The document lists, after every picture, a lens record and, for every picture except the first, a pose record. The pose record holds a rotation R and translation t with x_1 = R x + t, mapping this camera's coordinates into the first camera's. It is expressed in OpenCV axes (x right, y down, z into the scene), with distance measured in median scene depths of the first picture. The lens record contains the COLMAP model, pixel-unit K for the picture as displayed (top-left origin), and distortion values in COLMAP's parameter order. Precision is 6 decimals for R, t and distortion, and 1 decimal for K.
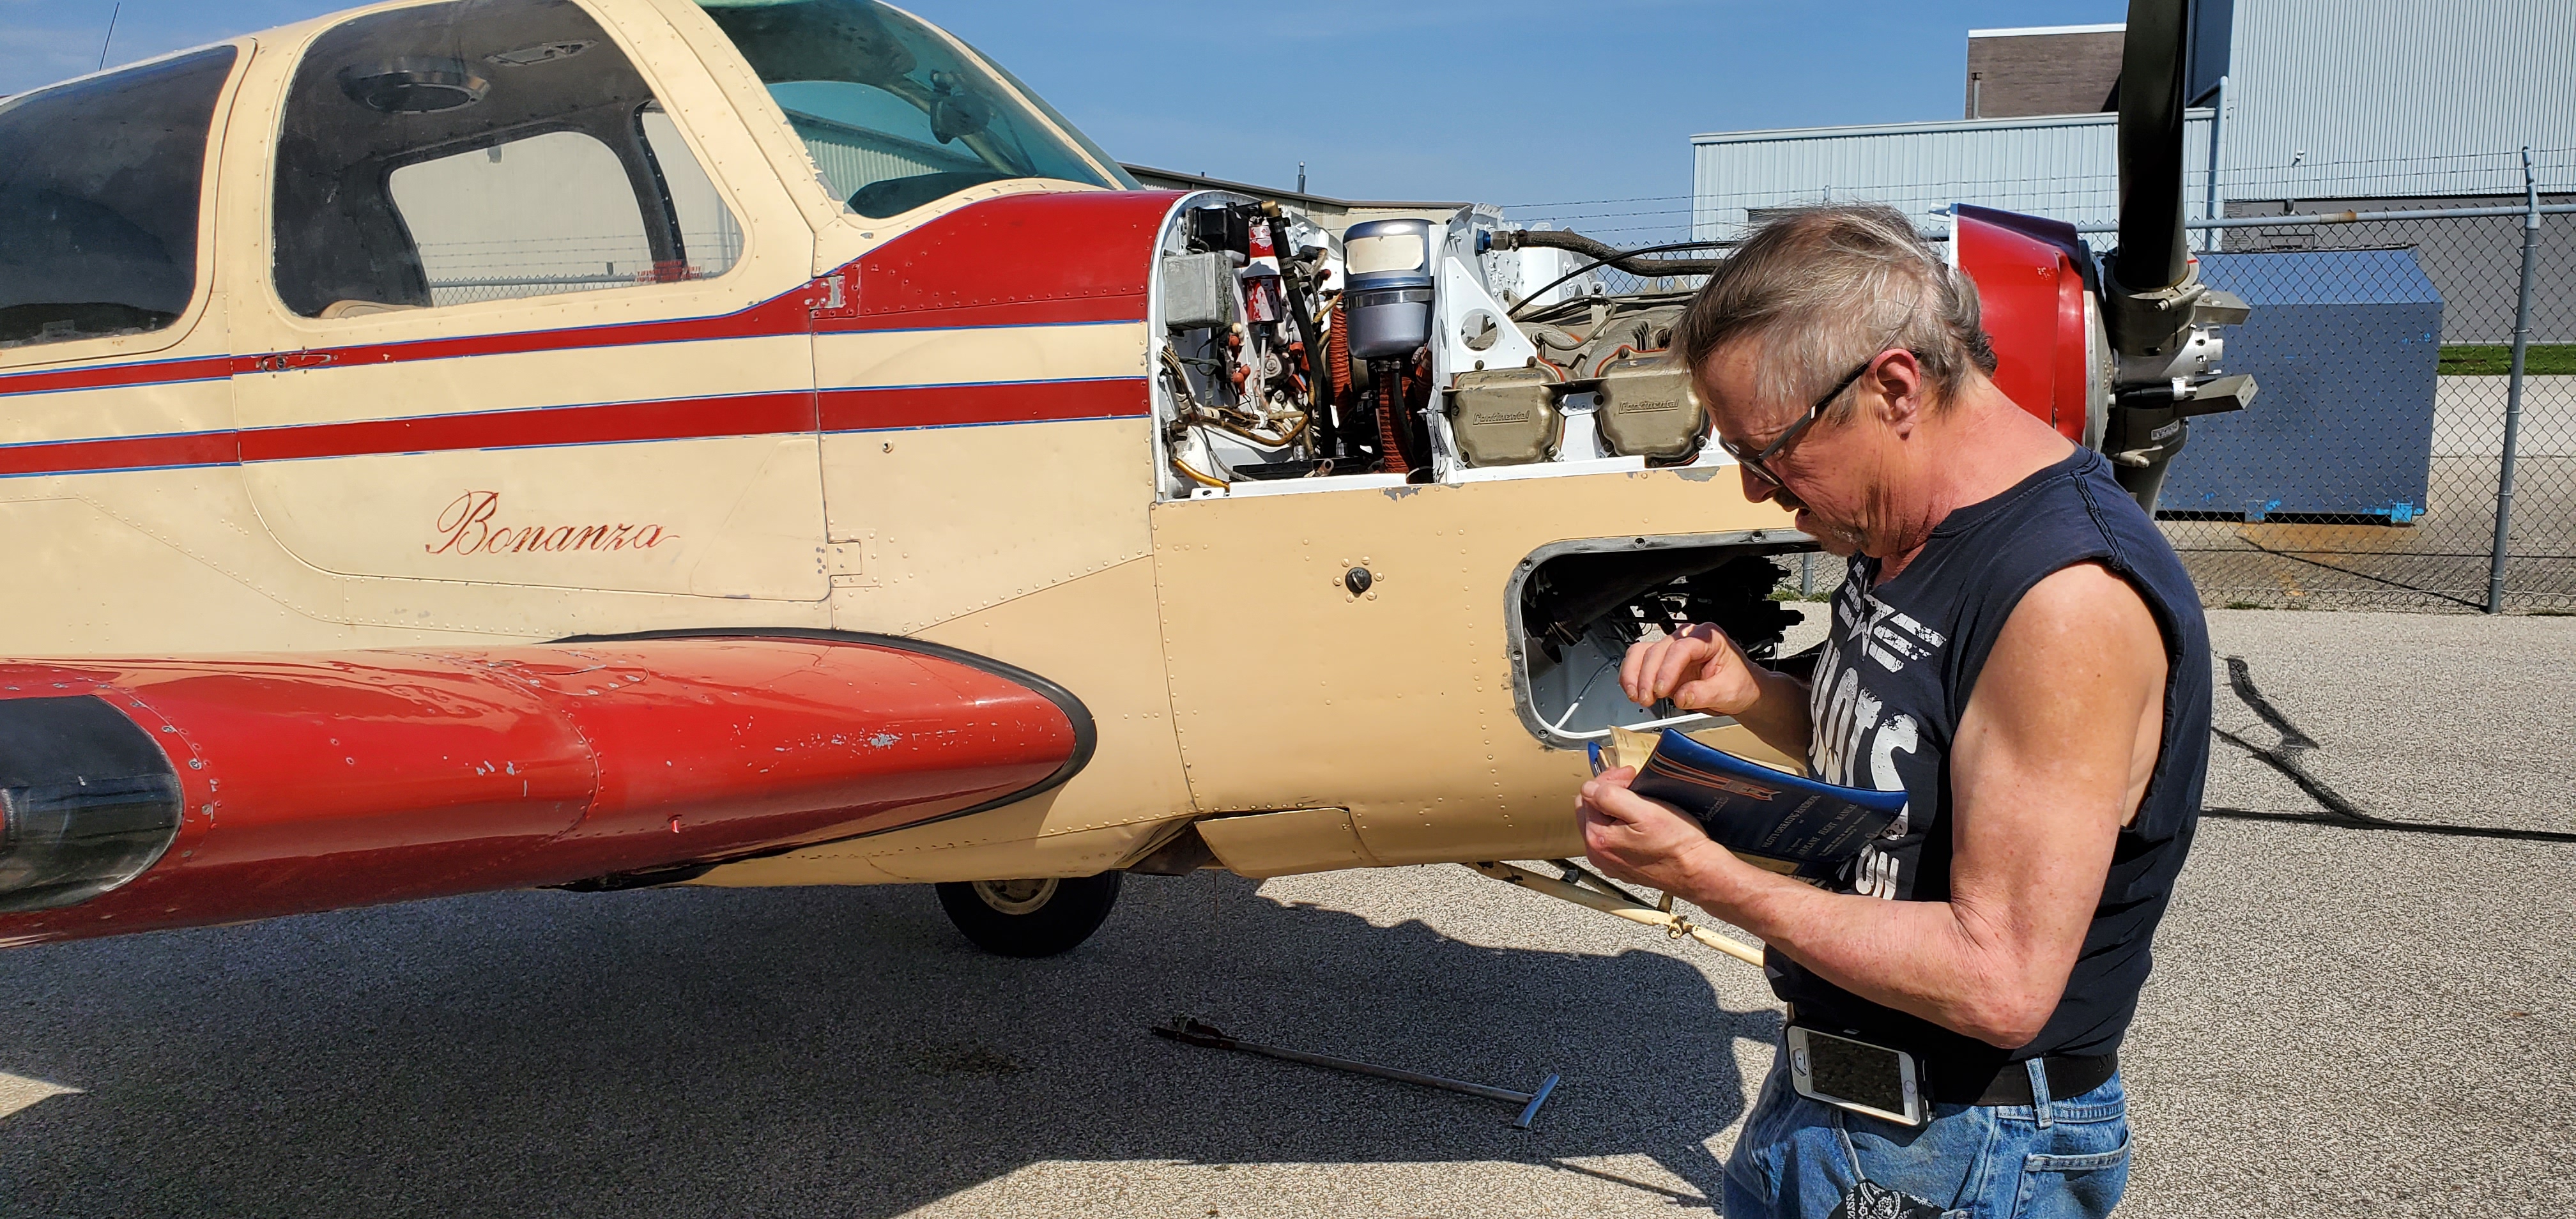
lens RADIAL K [[2026.8, 0, 1277.9], [0, 2026.8, 640.8], [0, 0, 1]] dist [0.079860, -0.137481]
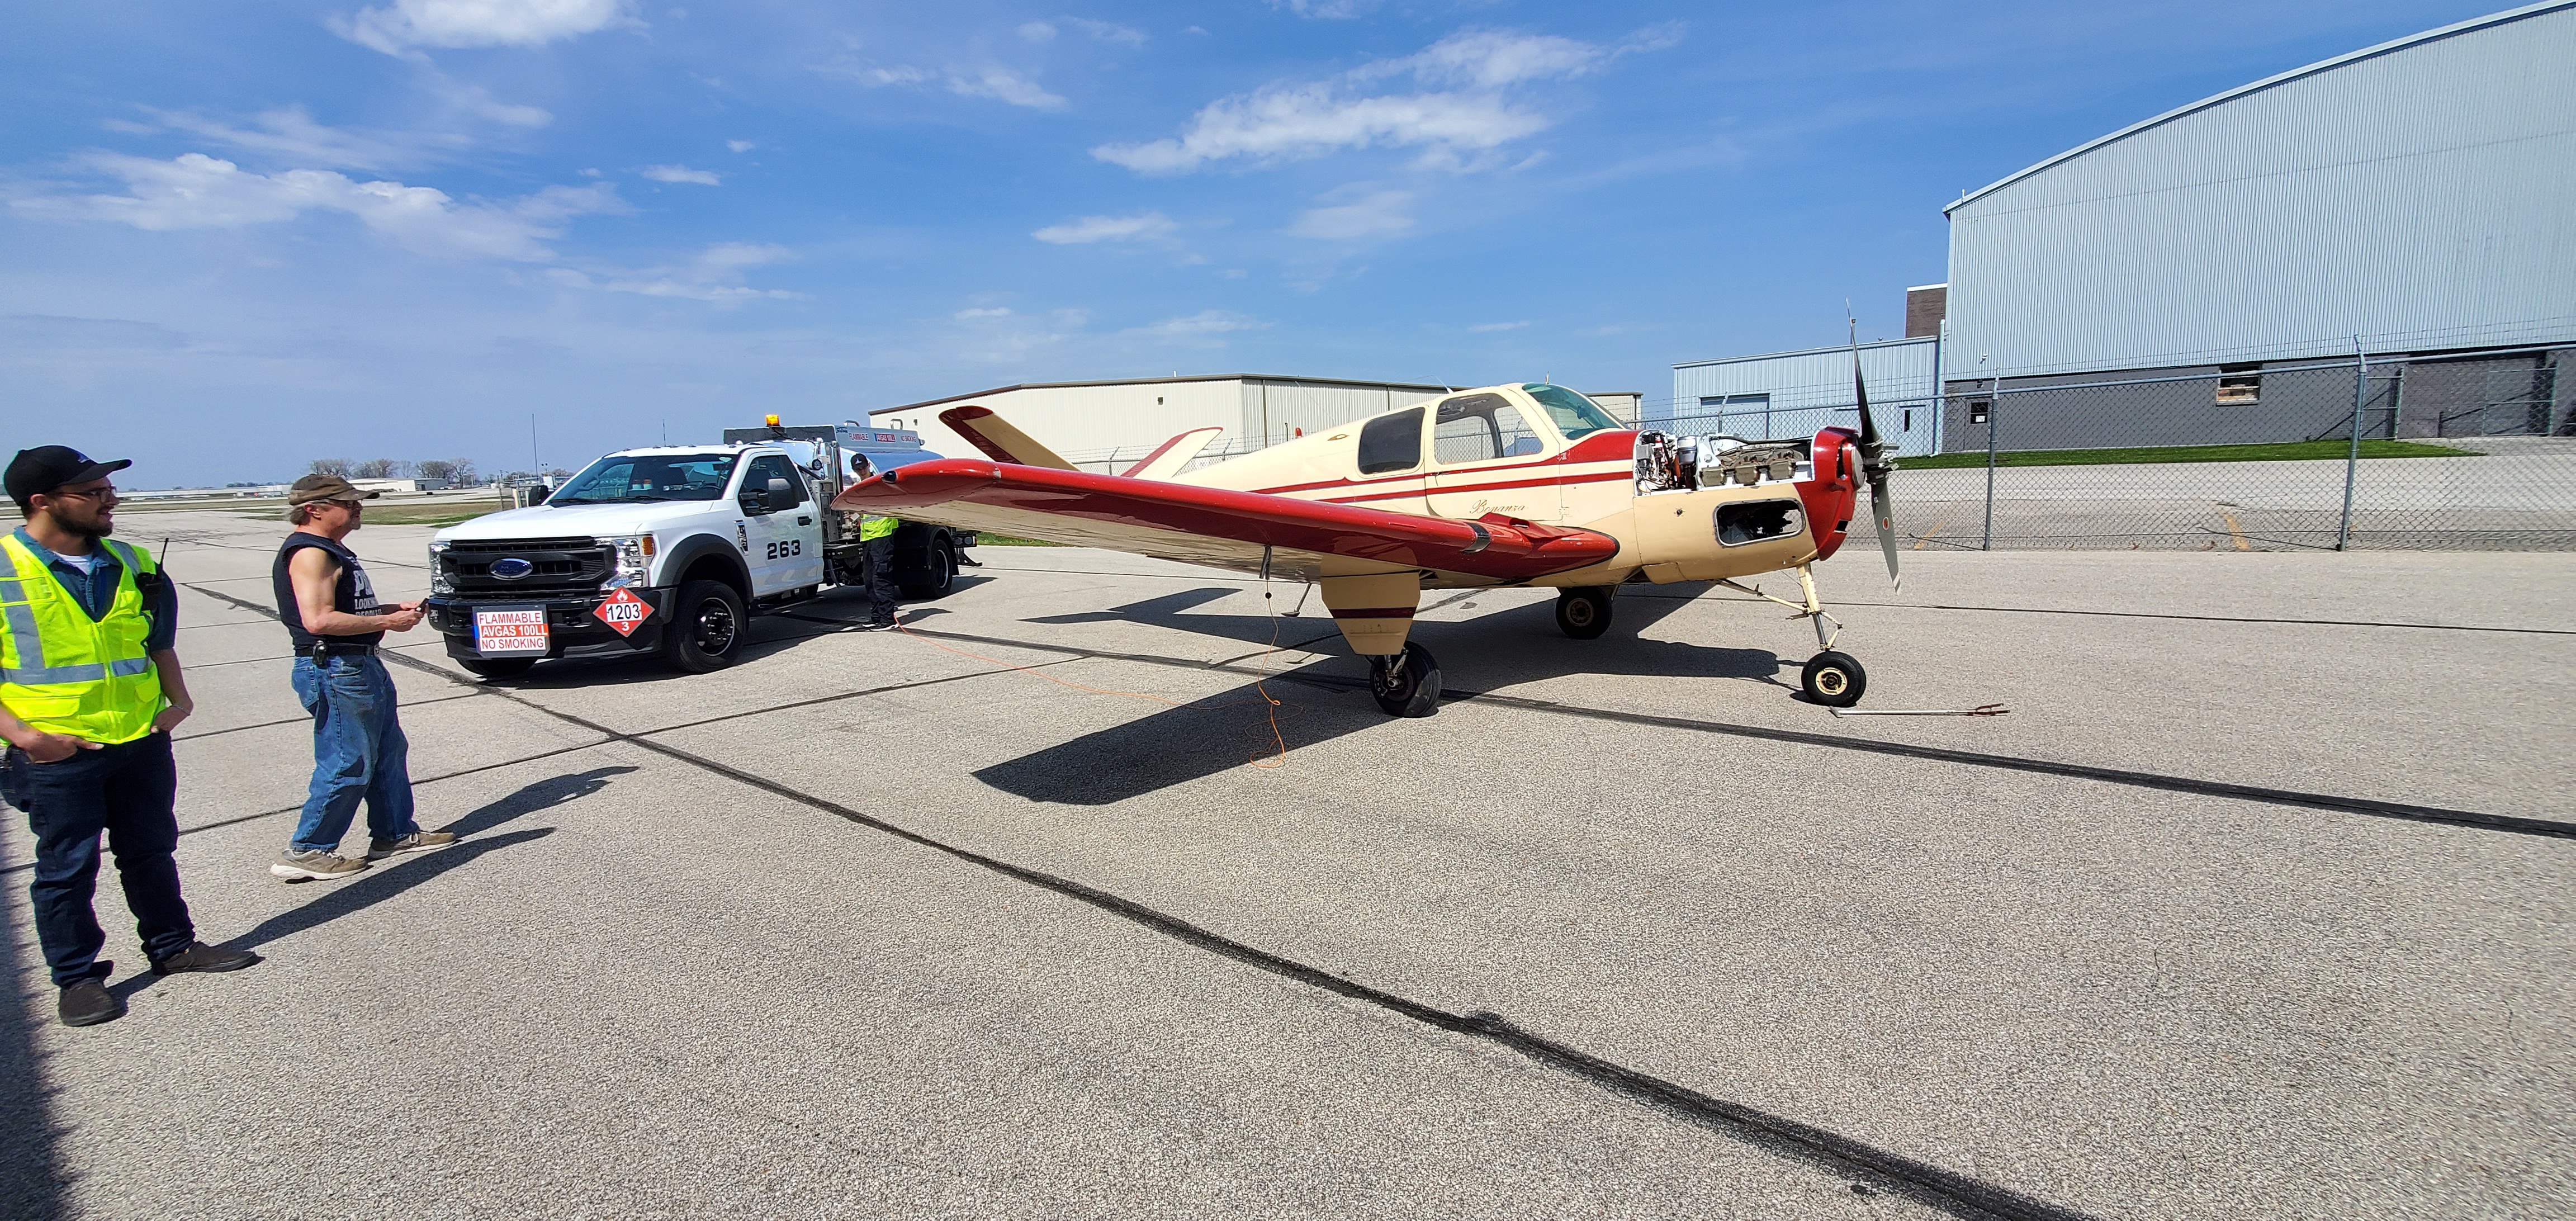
lens RADIAL K [[1029.3, 0, 1254.4], [0, 1029.3, 598.3], [0, 0, 1]] dist [0.000324, -0.000048]
pose [[0.933361, 0.012267, -0.358730, -0.021283], [-0.020064, 0.999636, -0.018022, 0.227482], [0.358378, 0.024019, 0.933268, -1.545373]]
